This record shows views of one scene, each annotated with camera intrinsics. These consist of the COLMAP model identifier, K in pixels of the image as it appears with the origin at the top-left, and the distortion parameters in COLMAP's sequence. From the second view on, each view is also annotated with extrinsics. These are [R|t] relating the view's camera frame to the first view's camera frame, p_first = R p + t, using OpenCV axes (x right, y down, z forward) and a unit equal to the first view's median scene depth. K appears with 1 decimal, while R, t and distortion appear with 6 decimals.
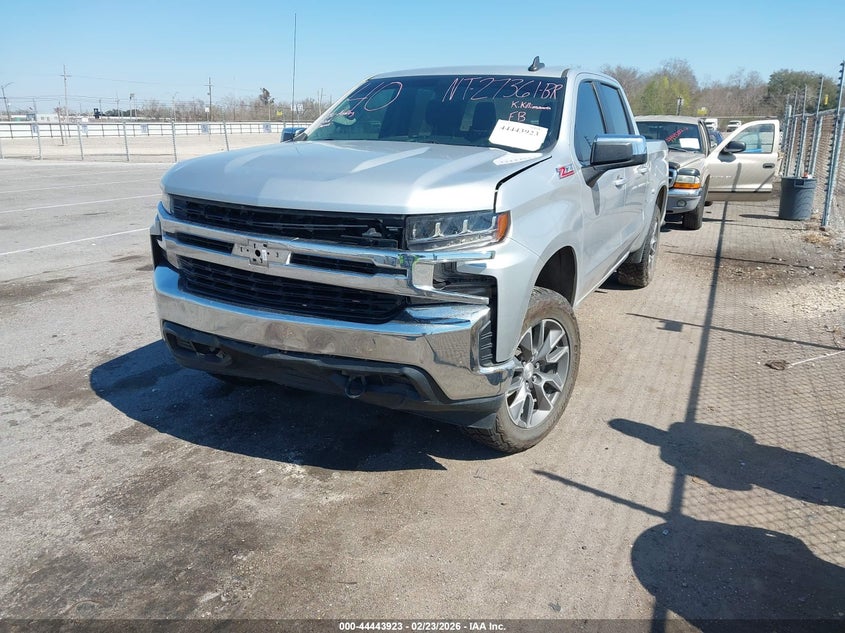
lens RADIAL K [[669.0, 0, 422.5], [0, 669.0, 316.5], [0, 0, 1]] dist [-0.010254, -0.003501]
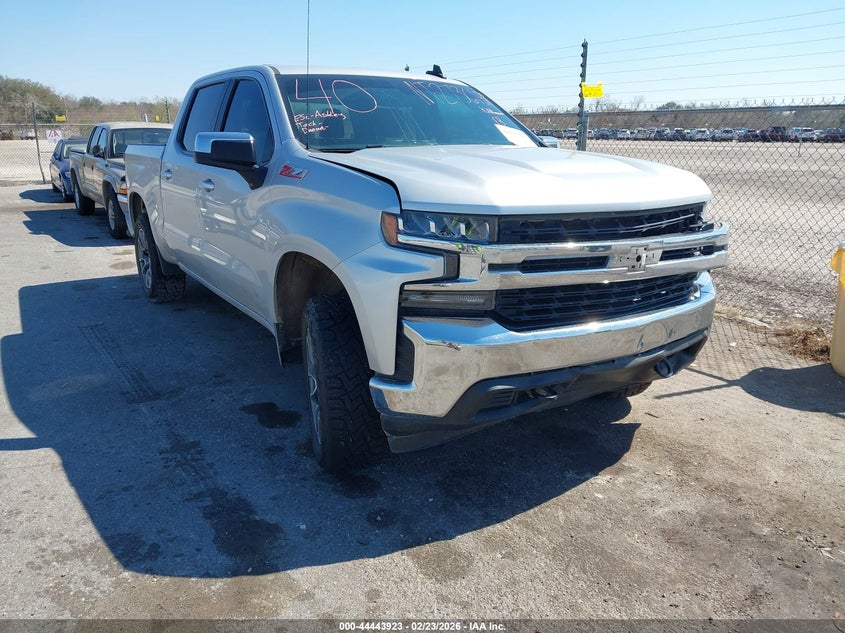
lens RADIAL K [[669.0, 0, 422.5], [0, 669.0, 316.5], [0, 0, 1]] dist [-0.010254, -0.003501]
pose [[0.513769, -0.235208, 0.825057, -1.086847], [0.244535, 0.961940, 0.121957, -0.185189], [-0.822341, 0.139098, 0.551731, 0.654664]]
